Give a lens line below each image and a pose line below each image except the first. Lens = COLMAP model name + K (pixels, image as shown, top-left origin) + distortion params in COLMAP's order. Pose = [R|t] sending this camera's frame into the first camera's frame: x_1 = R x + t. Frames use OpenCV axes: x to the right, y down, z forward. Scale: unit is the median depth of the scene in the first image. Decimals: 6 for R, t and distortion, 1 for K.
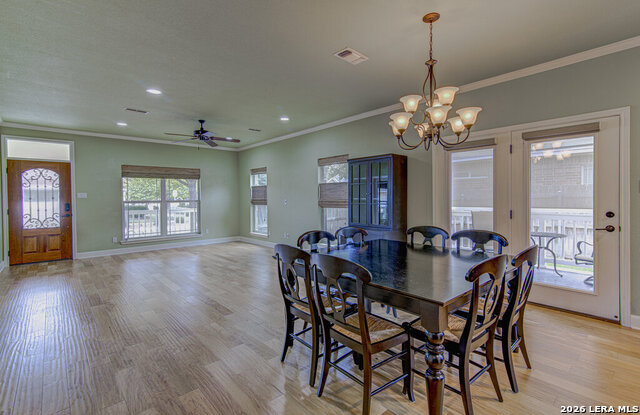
lens RADIAL K [[296.0, 0, 320.0], [0, 296.0, 207.5], [0, 0, 1]] dist [0.001415, -0.000279]
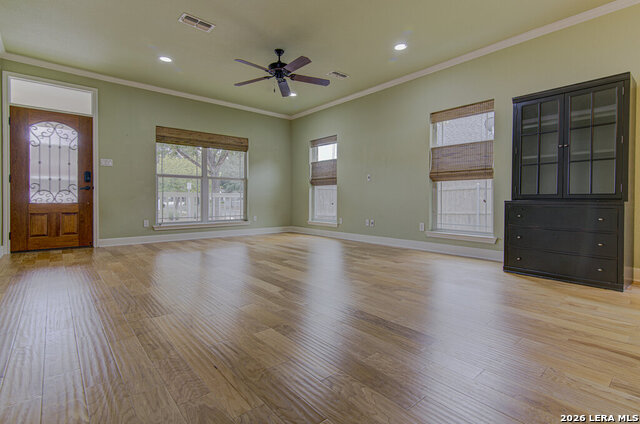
lens RADIAL K [[310.9, 0, 318.9], [0, 310.9, 208.3], [0, 0, 1]] dist [-0.001030, 0.000283]
pose [[0.999383, 0.014777, -0.031848, -0.247174], [-0.014863, 0.999887, -0.002456, 0.070967], [0.031808, 0.002928, 0.999490, 0.240168]]
